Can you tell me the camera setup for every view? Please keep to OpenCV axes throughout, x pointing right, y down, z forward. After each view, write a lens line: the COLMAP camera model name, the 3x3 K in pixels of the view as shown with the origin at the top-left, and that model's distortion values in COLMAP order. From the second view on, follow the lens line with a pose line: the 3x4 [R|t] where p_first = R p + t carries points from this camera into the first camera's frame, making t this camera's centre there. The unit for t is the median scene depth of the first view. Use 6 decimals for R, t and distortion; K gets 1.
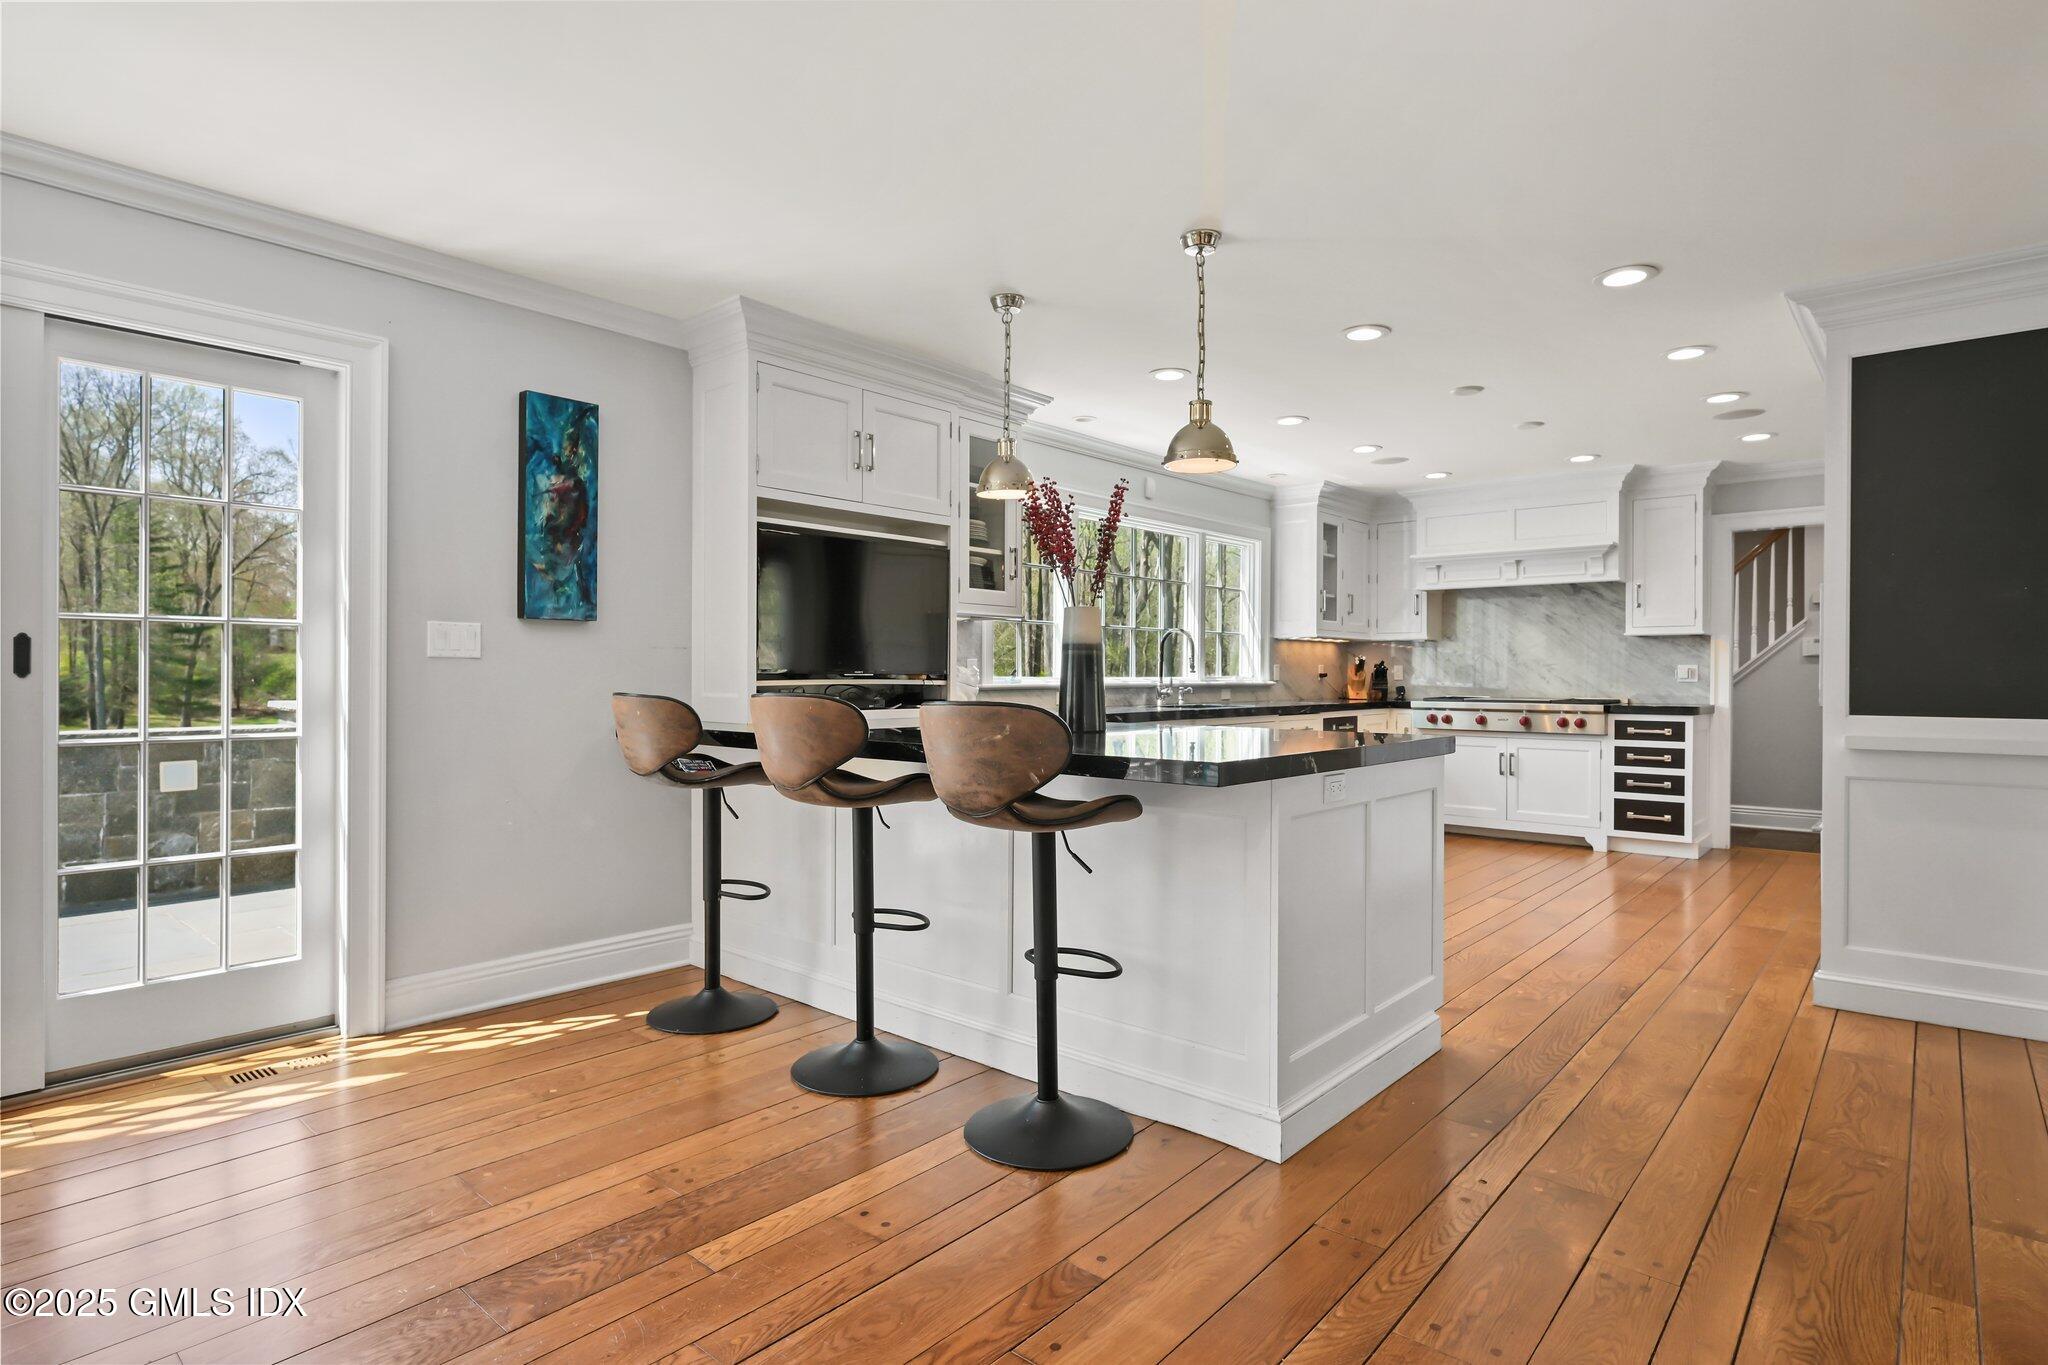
lens RADIAL K [[1067.3, 0, 1024.0], [0, 1067.3, 682.5], [0, 0, 1]] dist [0.000535, -0.000905]
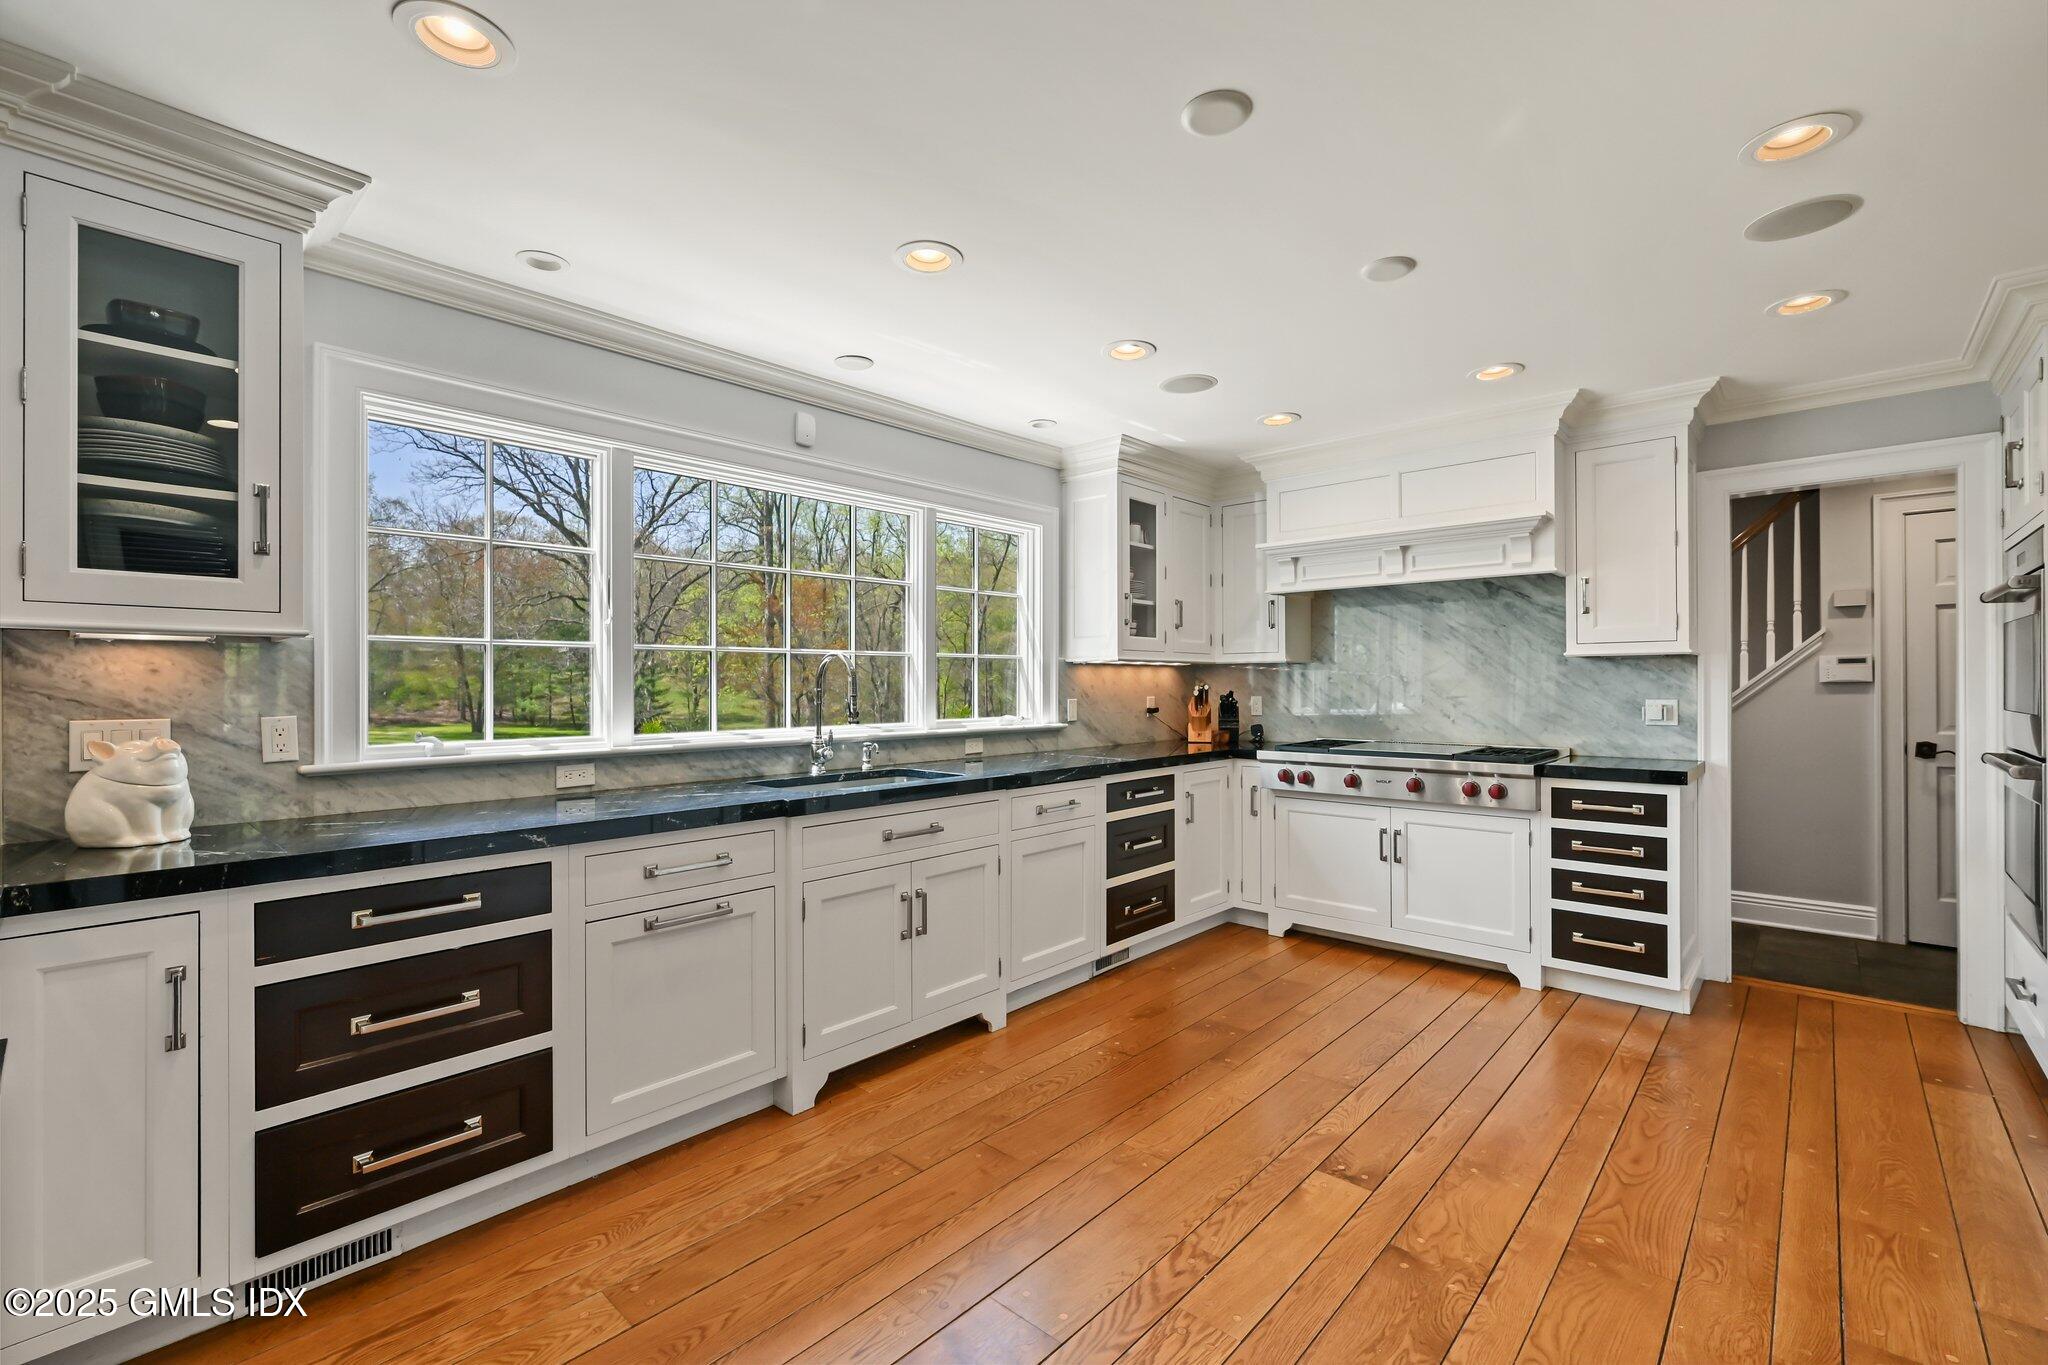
lens RADIAL K [[888.2, 0, 1024.0], [0, 888.2, 682.5], [0, 0, 1]] dist [-0.001739, 0.000472]
pose [[0.999728, -0.005905, -0.022575, 0.240225], [0.005699, 0.999942, -0.009180, -0.024685], [0.022628, 0.009049, 0.999703, 0.443185]]
